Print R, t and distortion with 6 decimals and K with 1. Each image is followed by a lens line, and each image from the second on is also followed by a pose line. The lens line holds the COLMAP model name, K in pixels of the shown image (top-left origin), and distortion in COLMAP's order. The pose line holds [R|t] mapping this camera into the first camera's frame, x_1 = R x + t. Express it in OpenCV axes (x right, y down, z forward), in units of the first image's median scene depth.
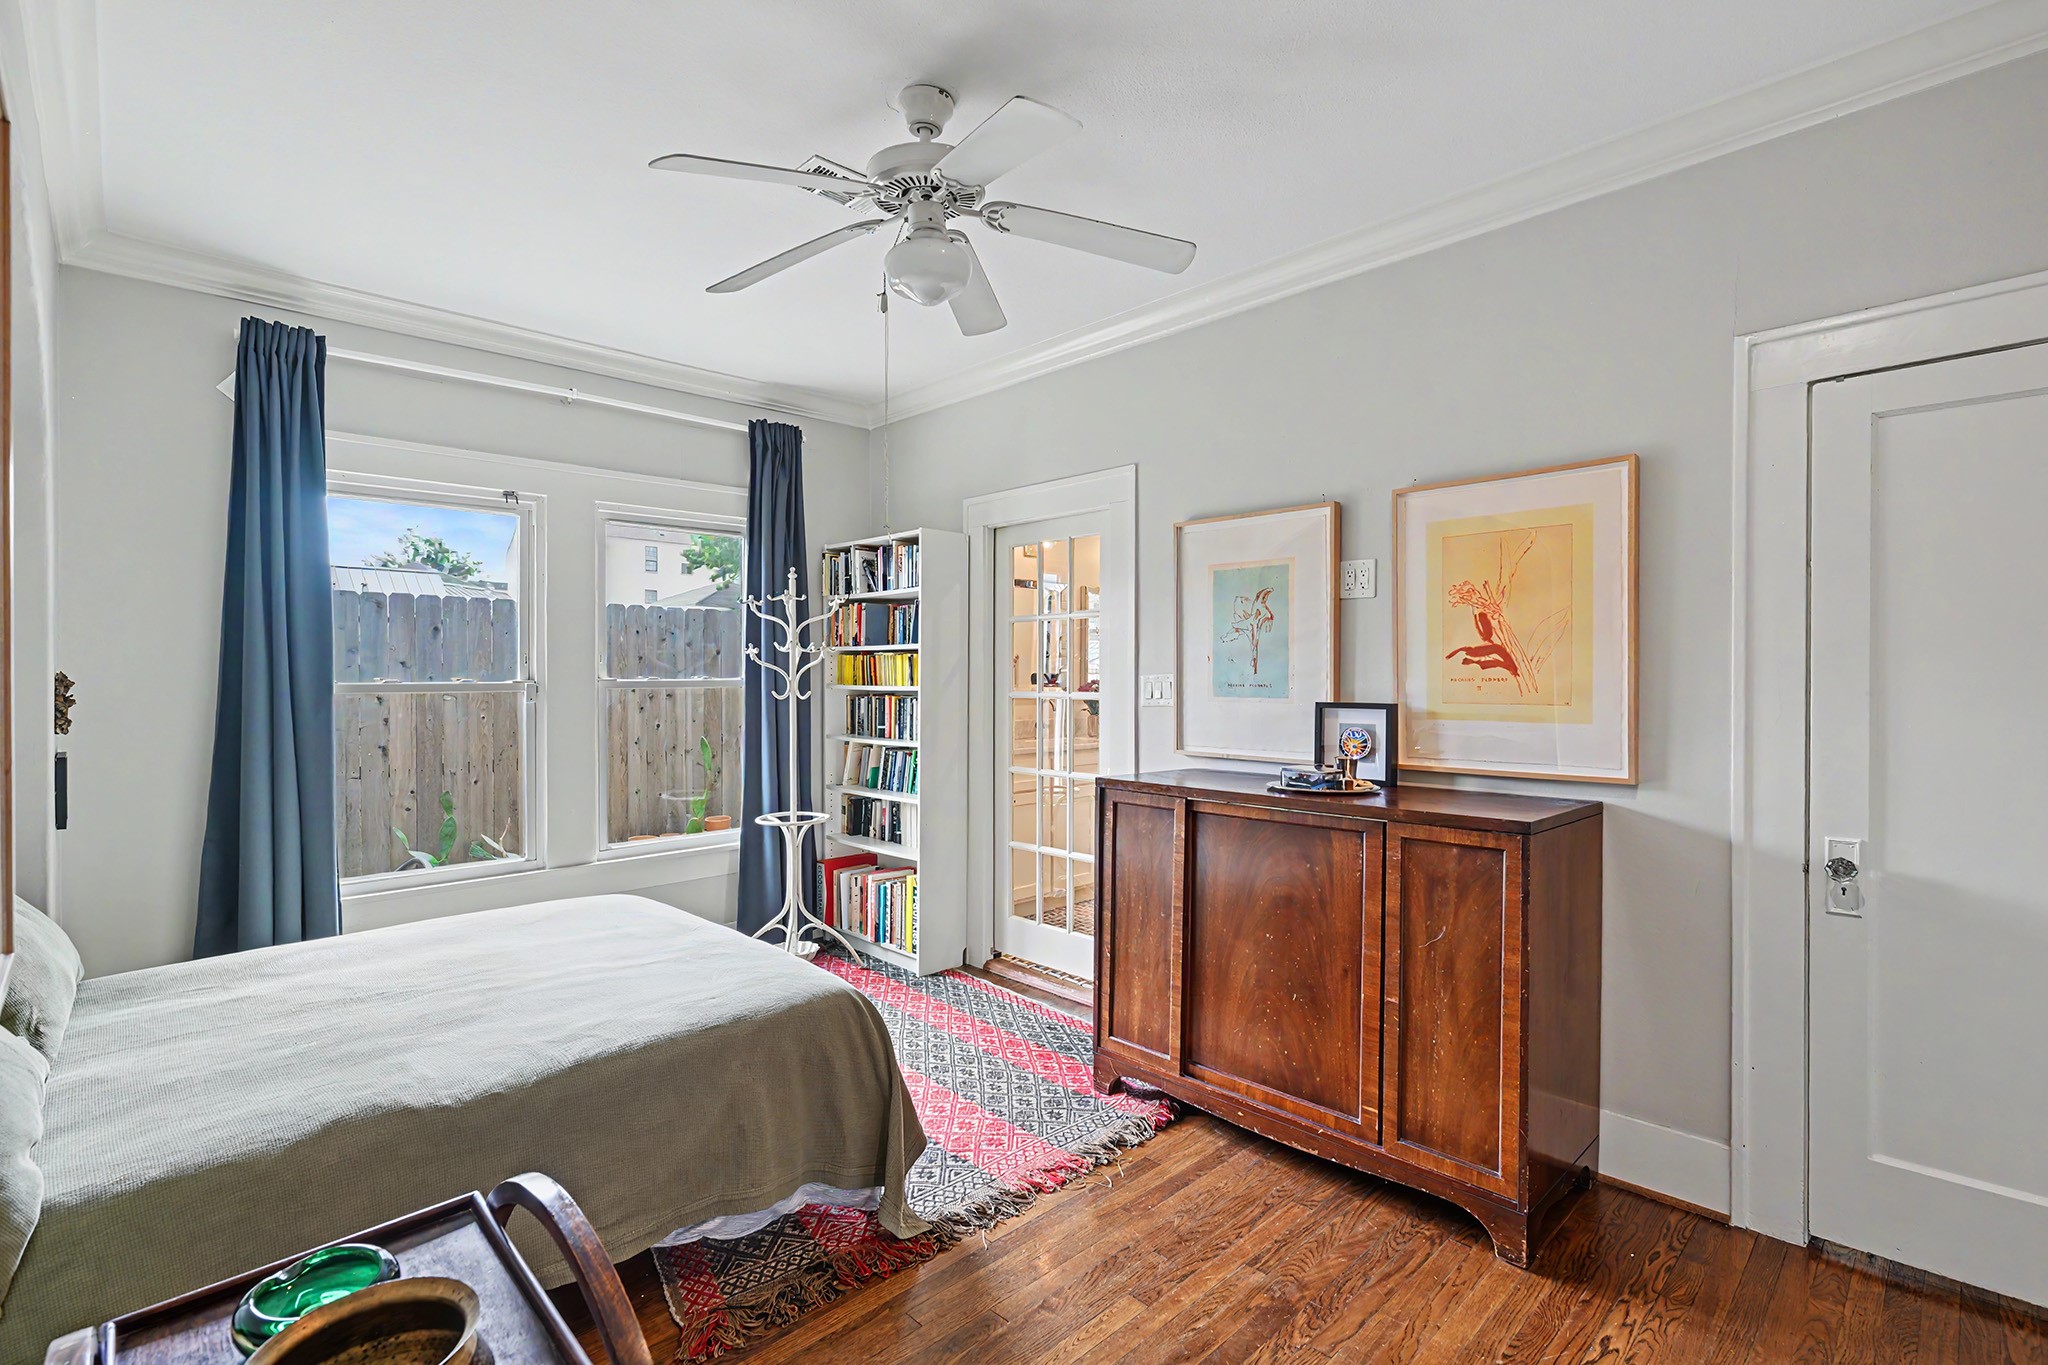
lens RADIAL K [[945.2, 0, 1016.4], [0, 945.2, 684.0], [0, 0, 1]] dist [-0.000093, -0.000273]
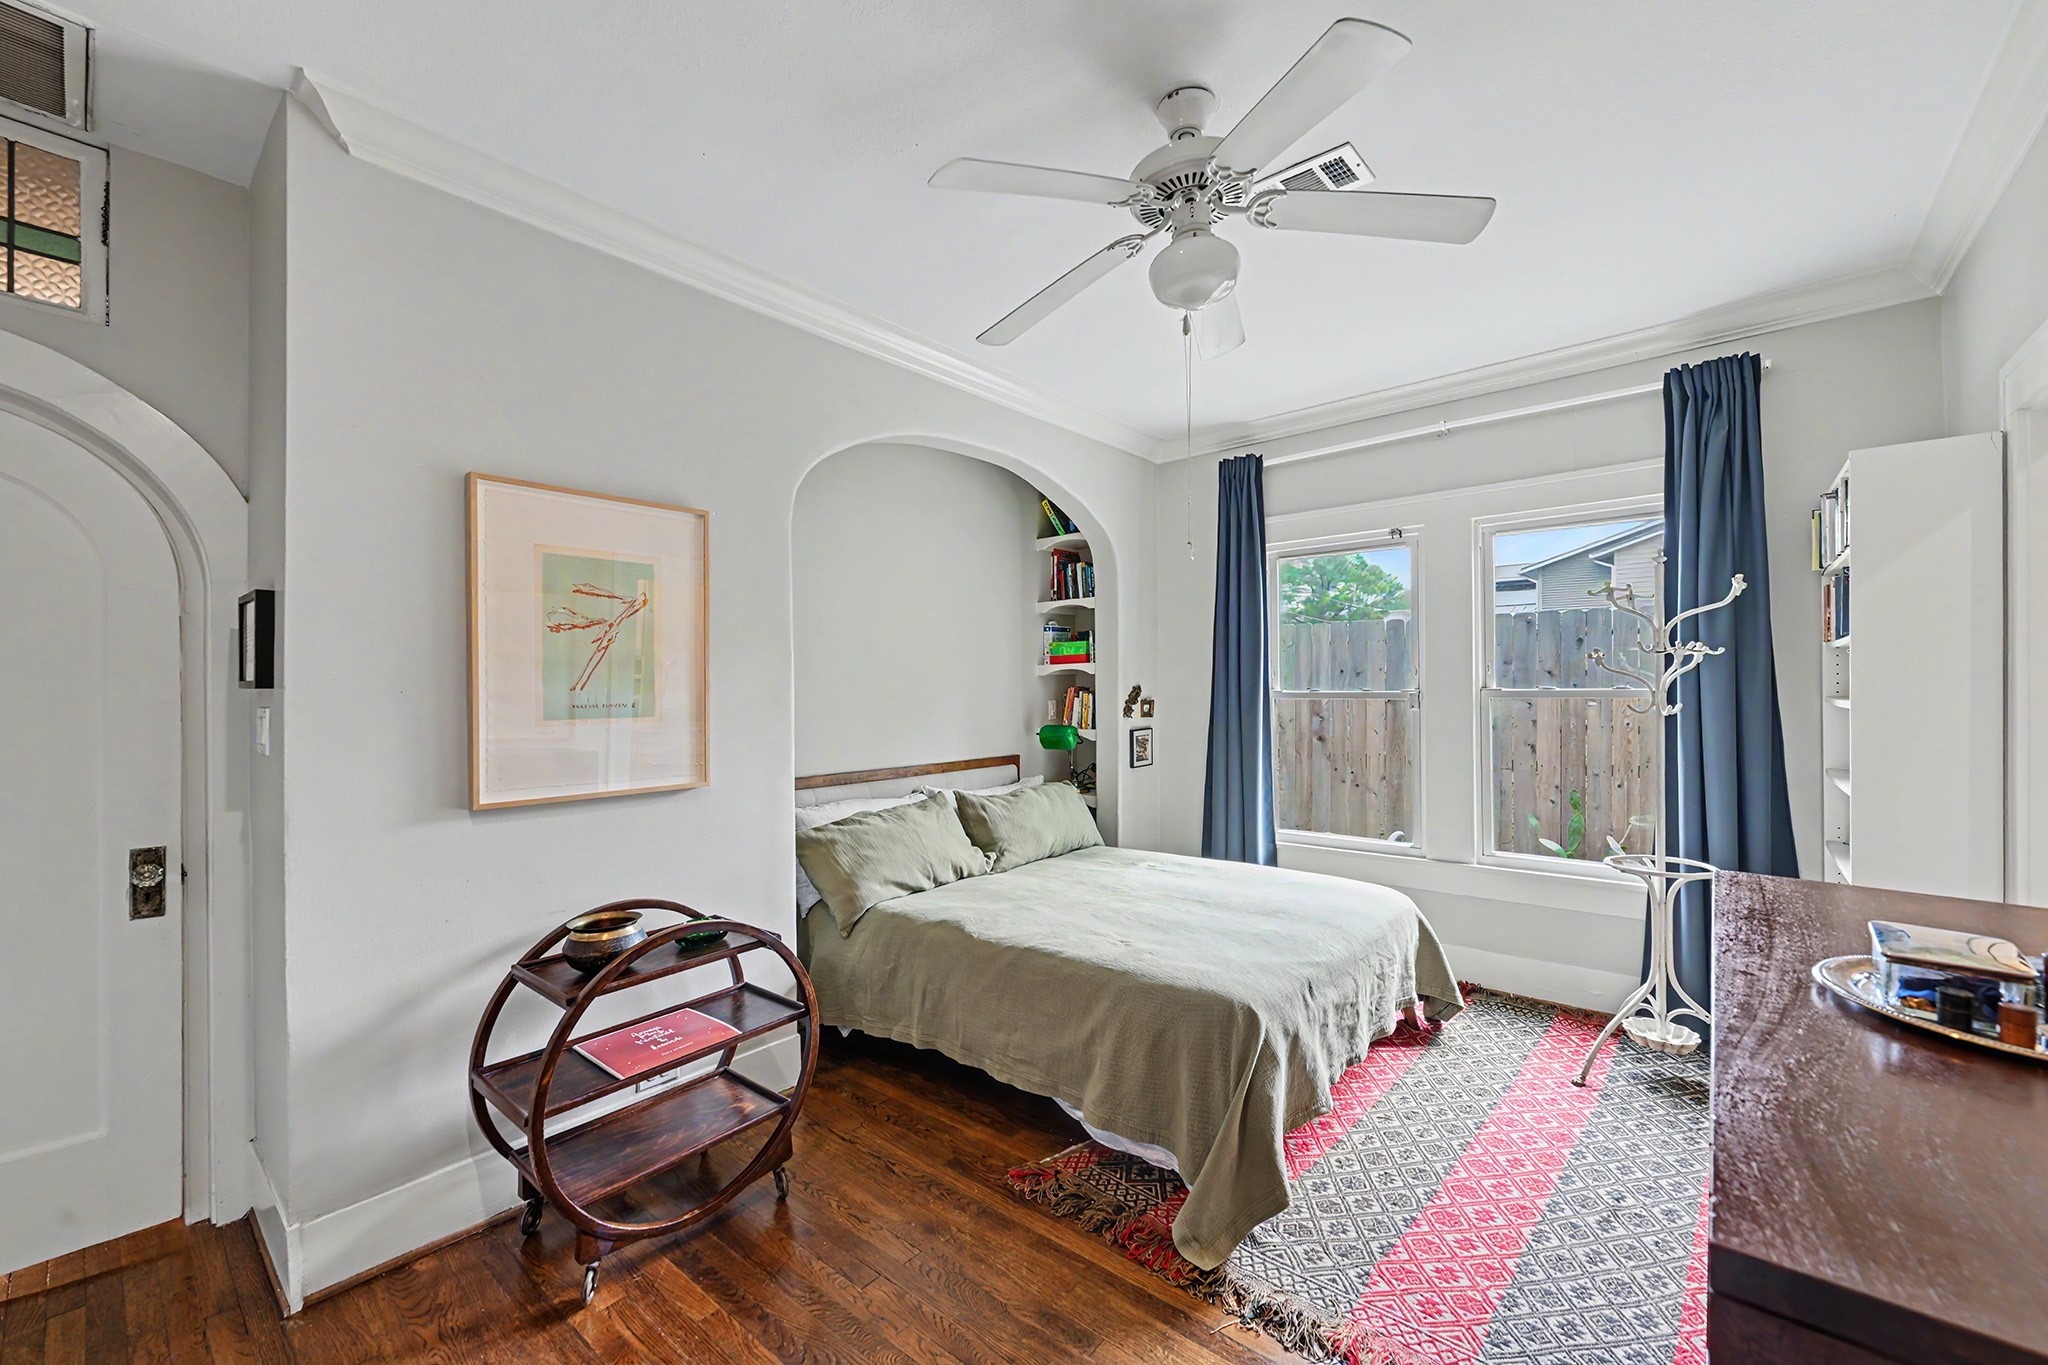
lens RADIAL K [[813.0, 0, 1014.7], [0, 813.0, 681.4], [0, 0, 1]] dist [-0.003467, -0.000111]
pose [[0.101345, -0.004891, -0.994839, 0.397166], [-0.001775, 0.999985, -0.005097, -0.007706], [0.994850, 0.002282, 0.101335, 0.406853]]
